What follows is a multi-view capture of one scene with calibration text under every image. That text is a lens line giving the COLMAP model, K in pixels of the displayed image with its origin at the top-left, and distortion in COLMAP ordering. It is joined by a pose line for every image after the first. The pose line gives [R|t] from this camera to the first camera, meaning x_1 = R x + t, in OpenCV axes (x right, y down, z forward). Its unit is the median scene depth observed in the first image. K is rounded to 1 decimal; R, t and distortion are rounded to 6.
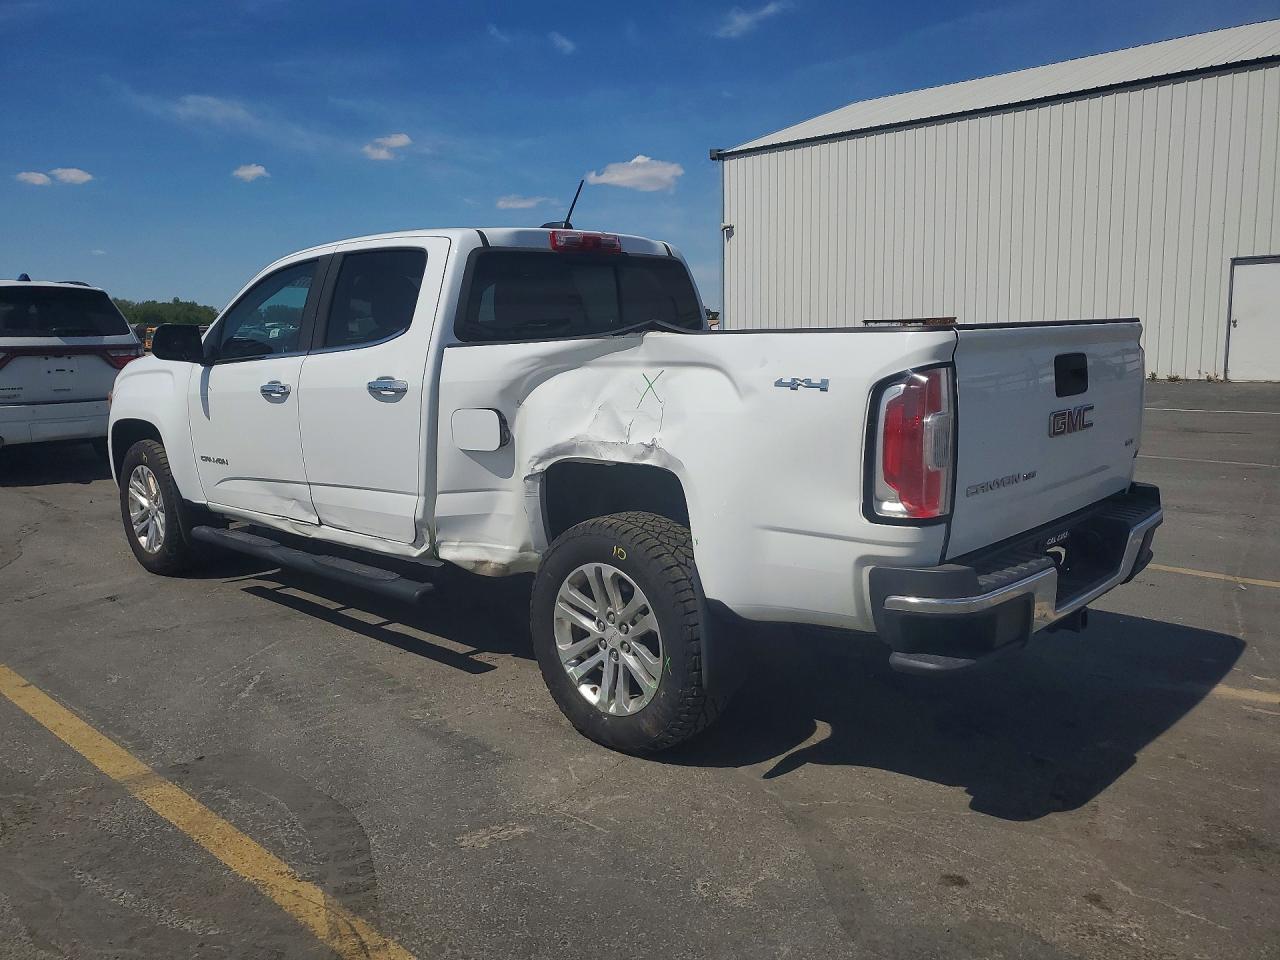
lens RADIAL K [[1029.2, 0, 640.0], [0, 1029.2, 480.0], [0, 0, 1]] dist [0.035375, 0.001811]
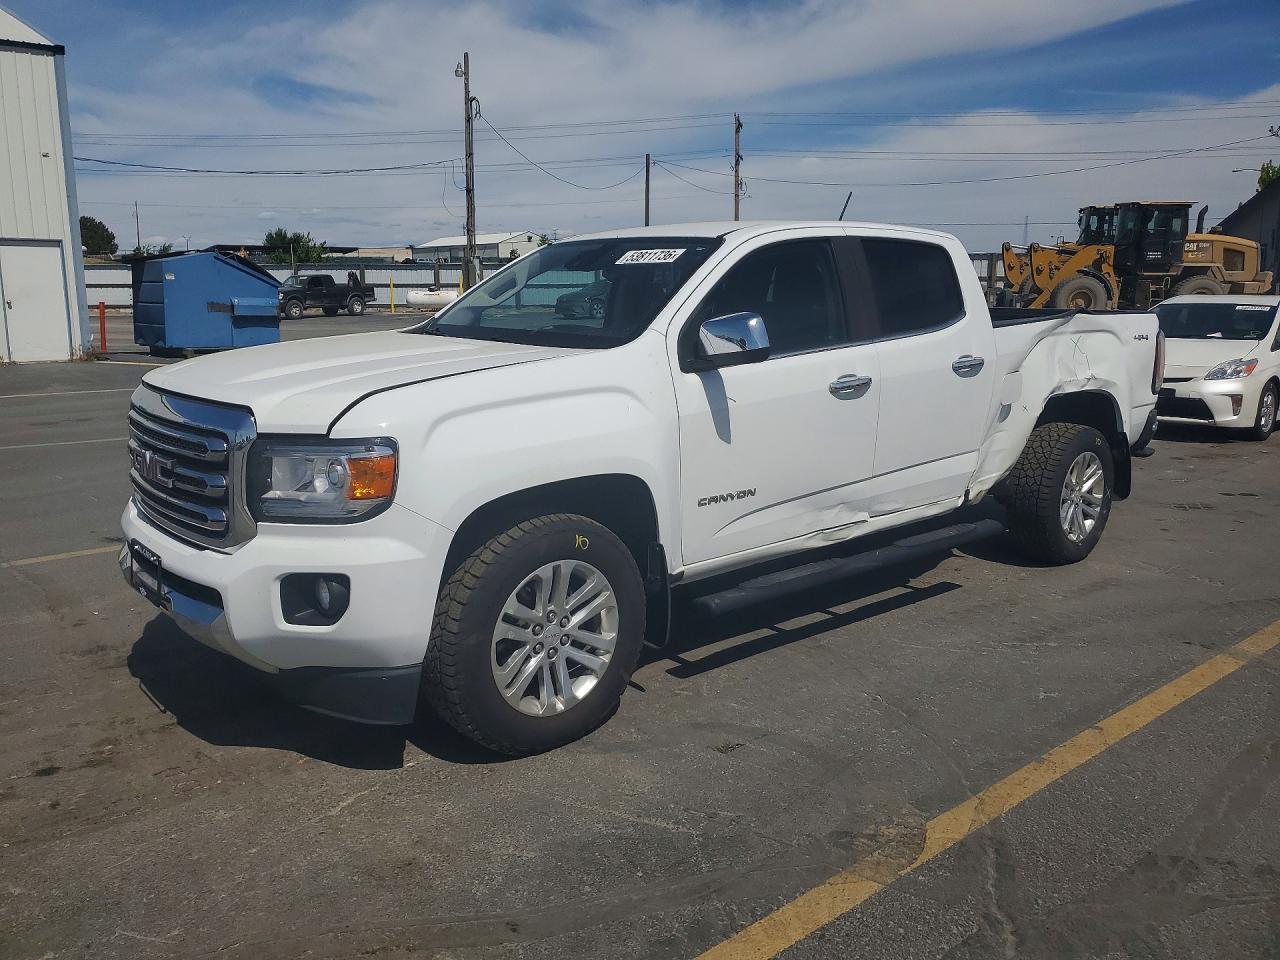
lens RADIAL K [[990.1, 0, 640.0], [0, 990.1, 480.0], [0, 0, 1]] dist [0.000024, 0.014561]
pose [[0.098760, -0.170563, 0.980385, -1.397959], [0.145275, 0.977117, 0.155360, -0.189489], [-0.984450, 0.127082, 0.121279, 1.247023]]
